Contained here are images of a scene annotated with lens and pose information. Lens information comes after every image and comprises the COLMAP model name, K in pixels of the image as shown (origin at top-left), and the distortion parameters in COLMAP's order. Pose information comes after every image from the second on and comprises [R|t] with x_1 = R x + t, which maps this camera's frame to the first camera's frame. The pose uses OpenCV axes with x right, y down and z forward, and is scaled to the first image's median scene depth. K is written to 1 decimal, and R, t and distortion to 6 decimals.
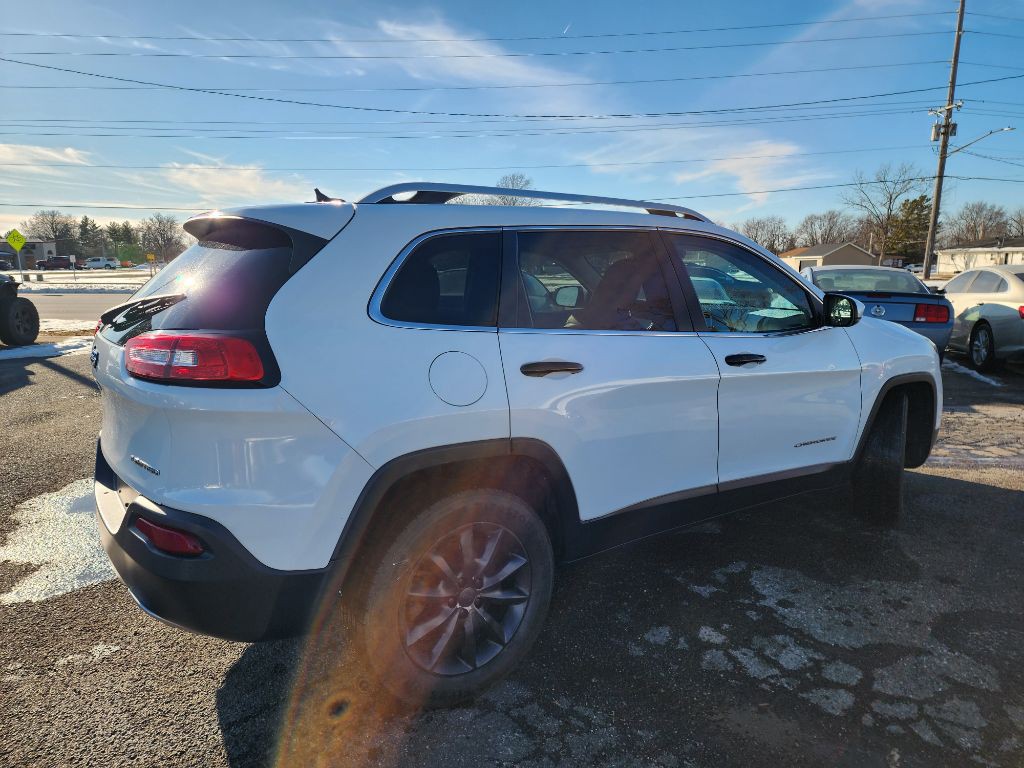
lens RADIAL K [[678.0, 0, 517.1], [0, 678.0, 382.3], [0, 0, 1]] dist [0.083237, -0.070862]
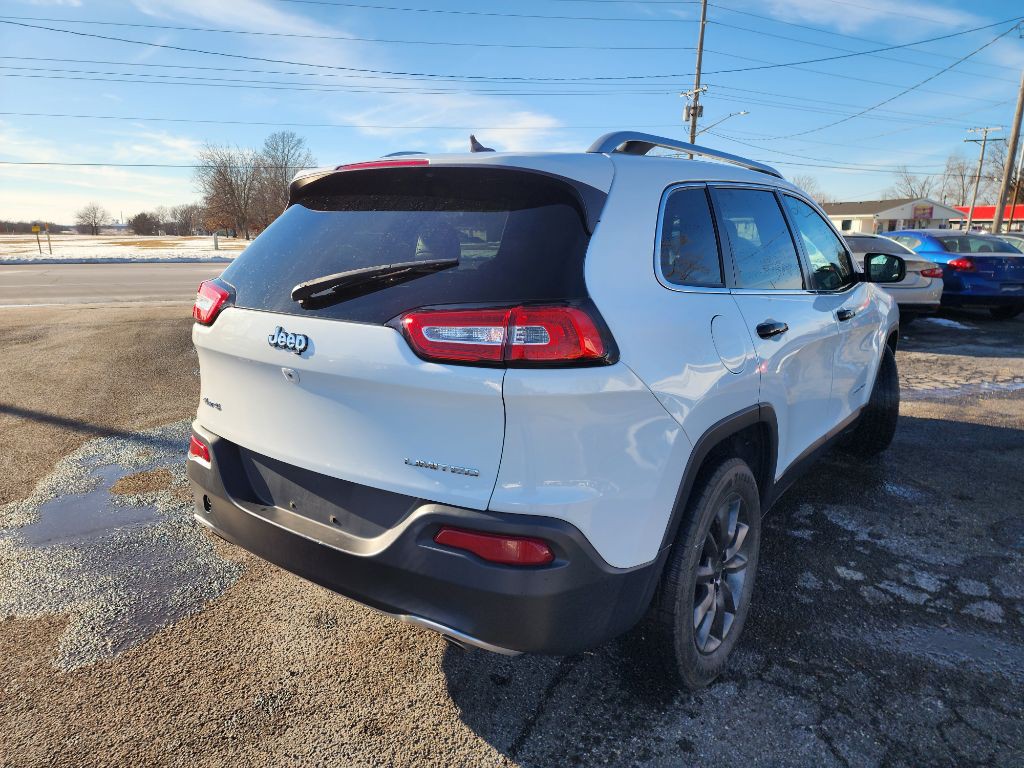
lens RADIAL K [[678.0, 0, 517.1], [0, 678.0, 382.3], [0, 0, 1]] dist [0.083237, -0.070862]
pose [[0.950719, -0.066960, 0.302737, -0.475869], [0.052790, 0.997103, 0.054758, -0.013858], [-0.305527, -0.036078, 0.951500, 0.135116]]
